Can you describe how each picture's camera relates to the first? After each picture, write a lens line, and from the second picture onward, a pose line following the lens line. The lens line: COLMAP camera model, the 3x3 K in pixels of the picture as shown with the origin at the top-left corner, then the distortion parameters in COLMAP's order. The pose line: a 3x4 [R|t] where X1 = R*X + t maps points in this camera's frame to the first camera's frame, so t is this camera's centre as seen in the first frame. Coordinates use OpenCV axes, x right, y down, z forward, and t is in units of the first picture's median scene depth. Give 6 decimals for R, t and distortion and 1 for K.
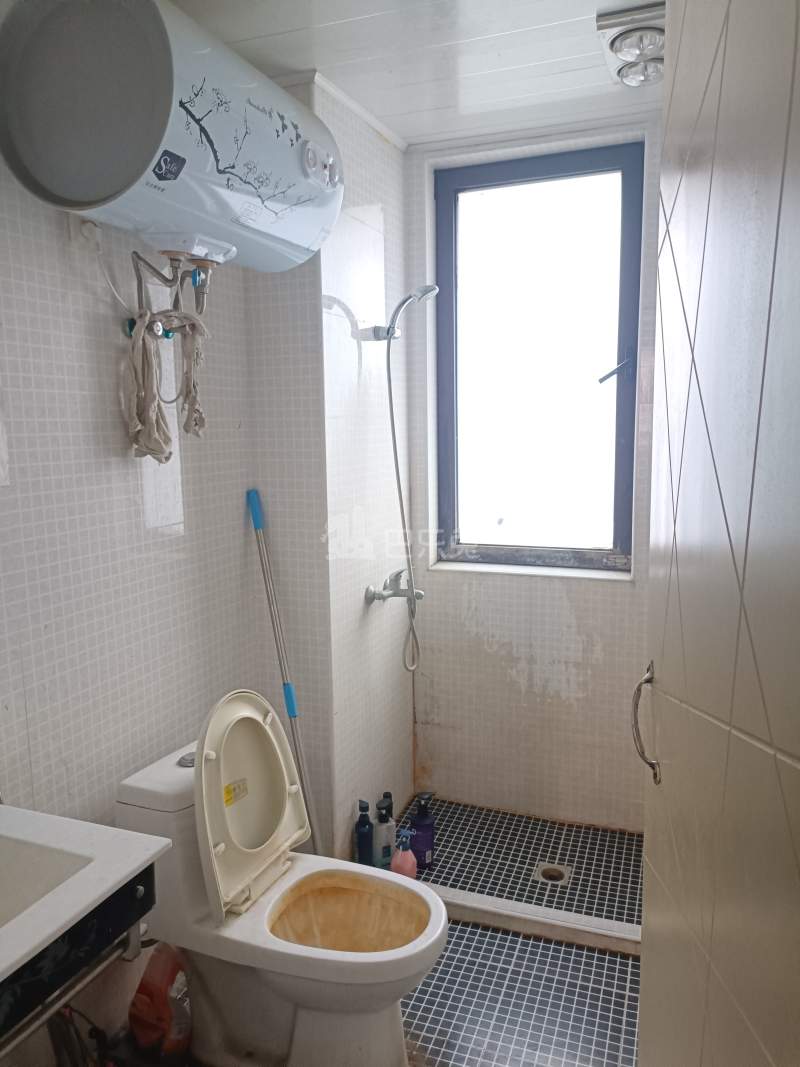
lens RADIAL K [[784.1, 0, 402.9], [0, 784.1, 535.0], [0, 0, 1]] dist [0.078422, -0.078280]
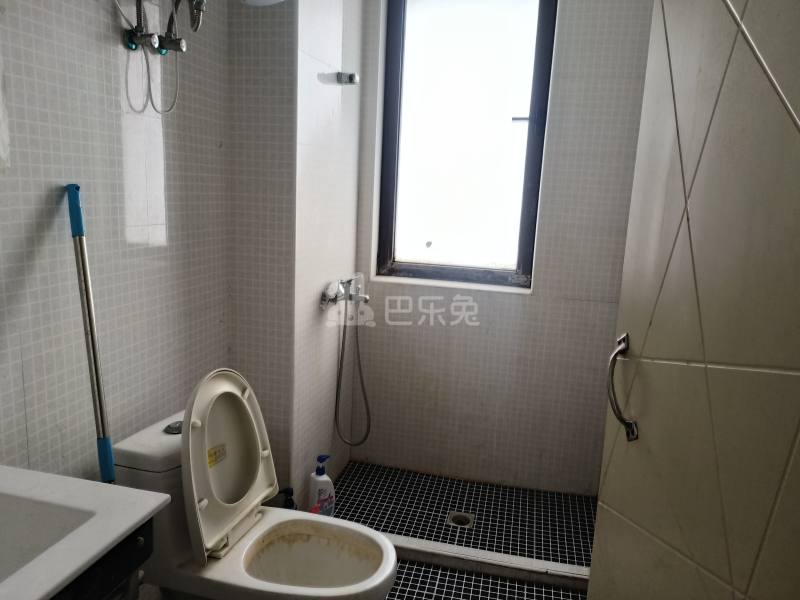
lens RADIAL K [[586.9, 0, 399.8], [0, 586.9, 298.5], [0, 0, 1]] dist [0.055176, -0.046418]
pose [[0.989455, 0.036628, 0.140133, -0.075873], [-0.042658, 0.998278, 0.040270, 0.049666], [-0.138417, -0.045823, 0.989313, 0.119353]]
